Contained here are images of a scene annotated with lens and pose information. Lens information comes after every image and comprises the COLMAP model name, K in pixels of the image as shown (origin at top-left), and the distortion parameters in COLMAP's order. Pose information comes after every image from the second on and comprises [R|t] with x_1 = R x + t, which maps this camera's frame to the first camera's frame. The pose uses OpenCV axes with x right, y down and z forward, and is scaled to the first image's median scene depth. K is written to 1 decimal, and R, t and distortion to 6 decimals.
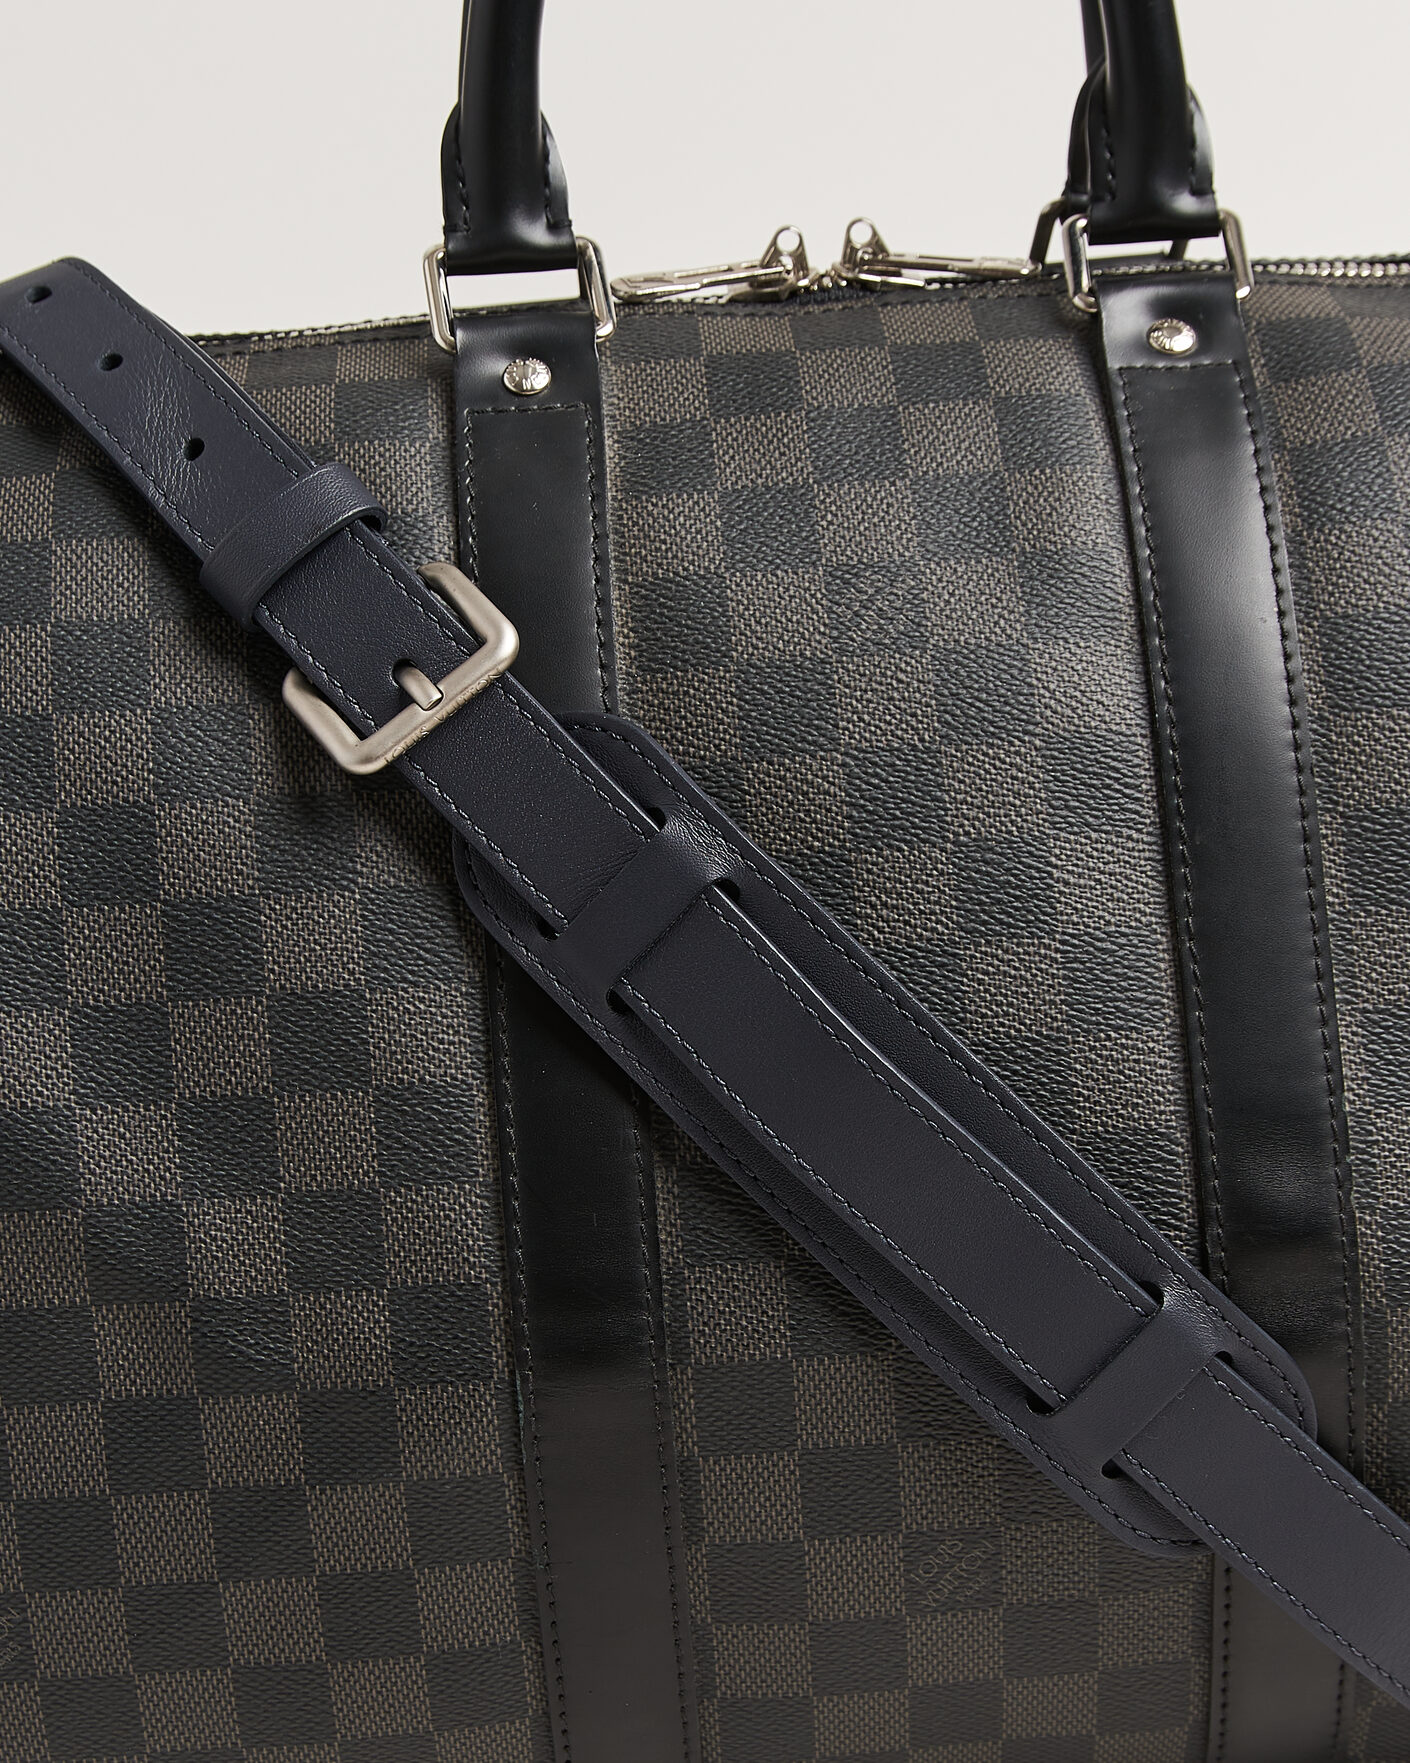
lens RADIAL K [[3380.4, 0, 705.0], [0, 3380.4, 881.5], [0, 0, 1]] dist [0.017475, 0.025607]
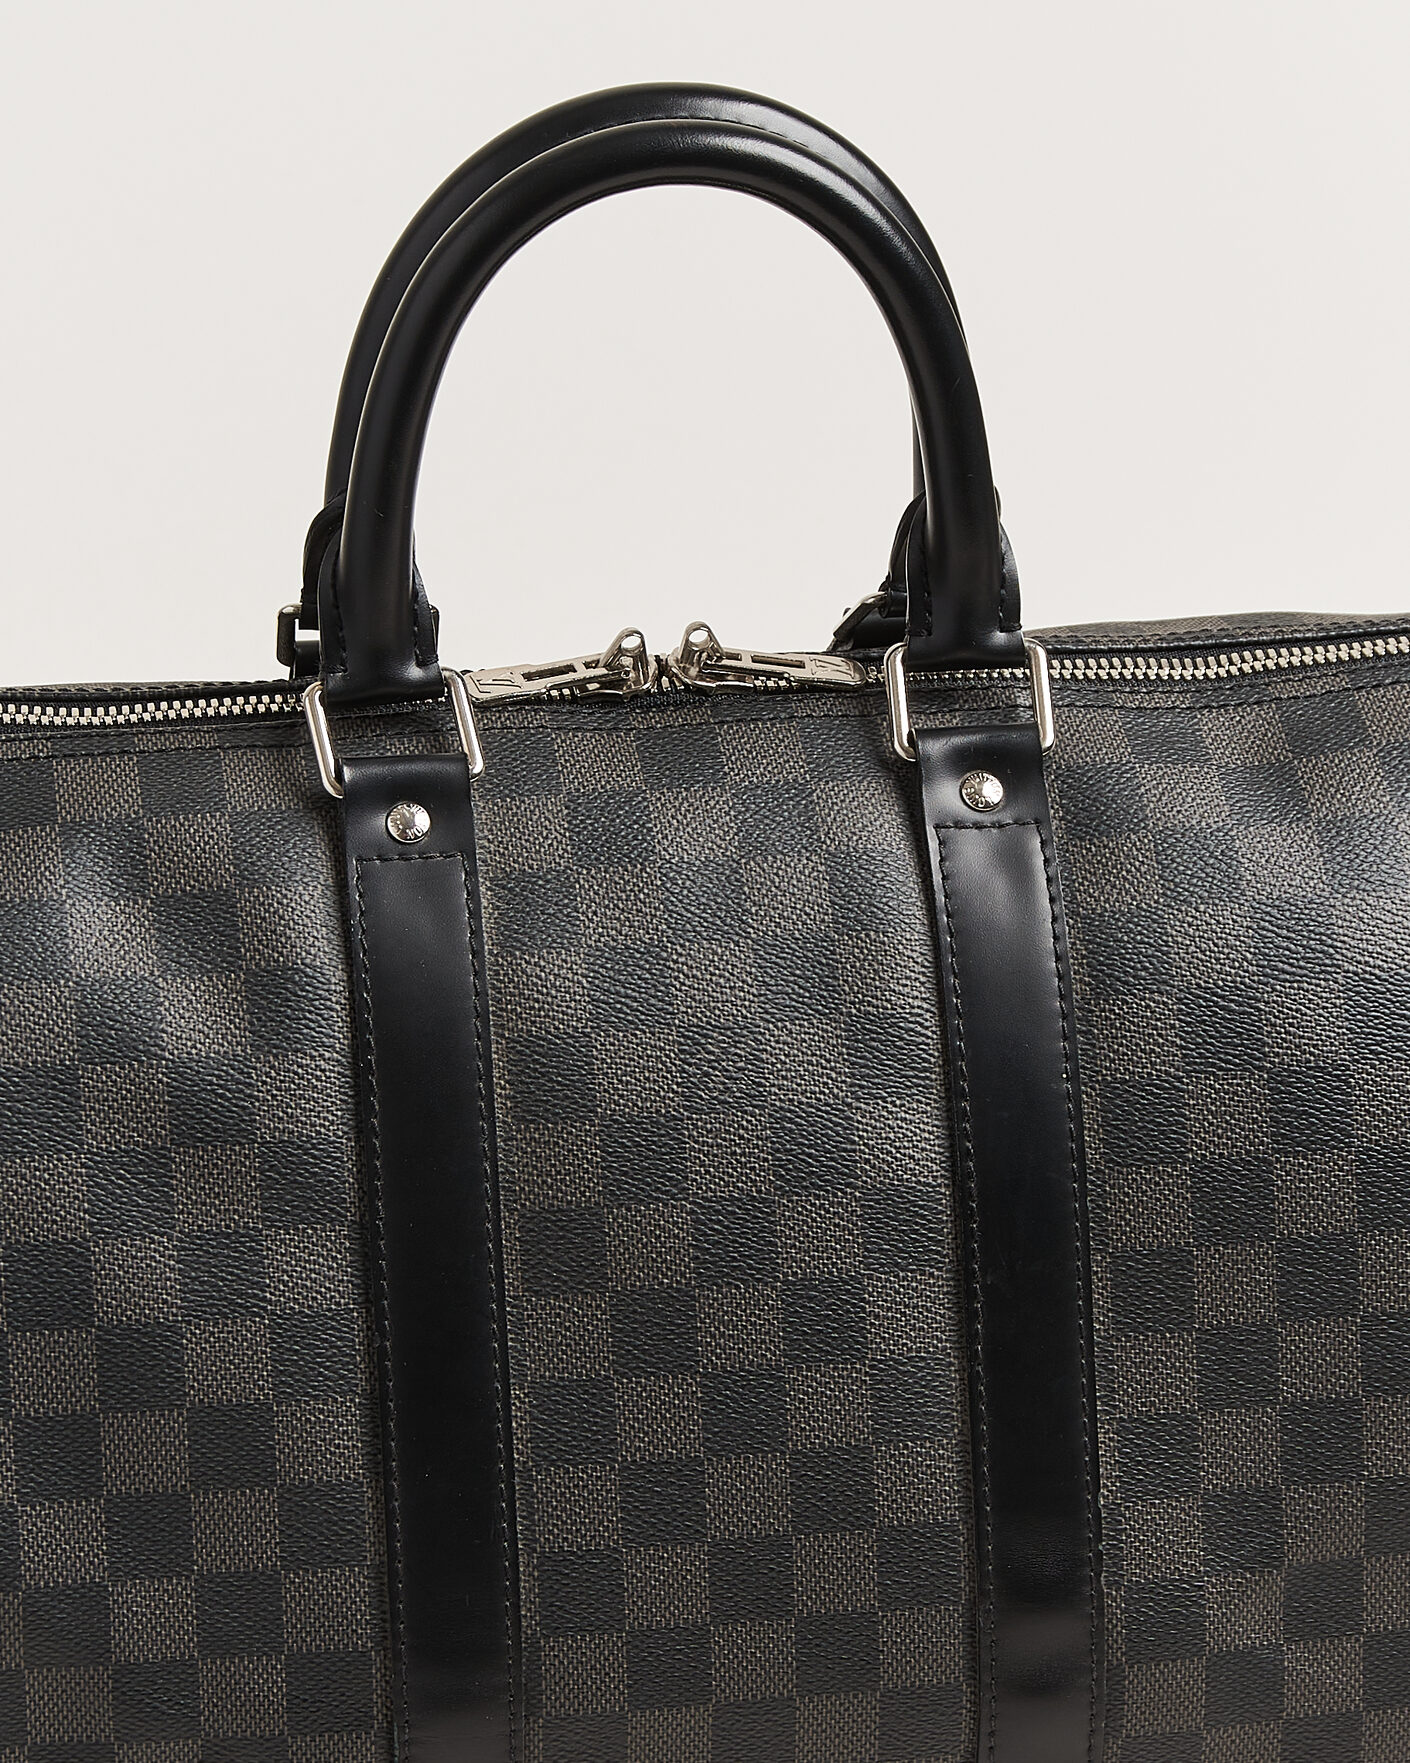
lens RADIAL K [[5979.8, 0, 705.0], [0, 5979.8, 881.5], [0, 0, 1]] dist [0.302765, 0.578704]
pose [[0.989119, 0.016365, 0.146203, -0.255745], [-0.046003, 0.978363, 0.201716, -0.558818], [-0.139739, -0.206247, 0.968470, -0.960910]]
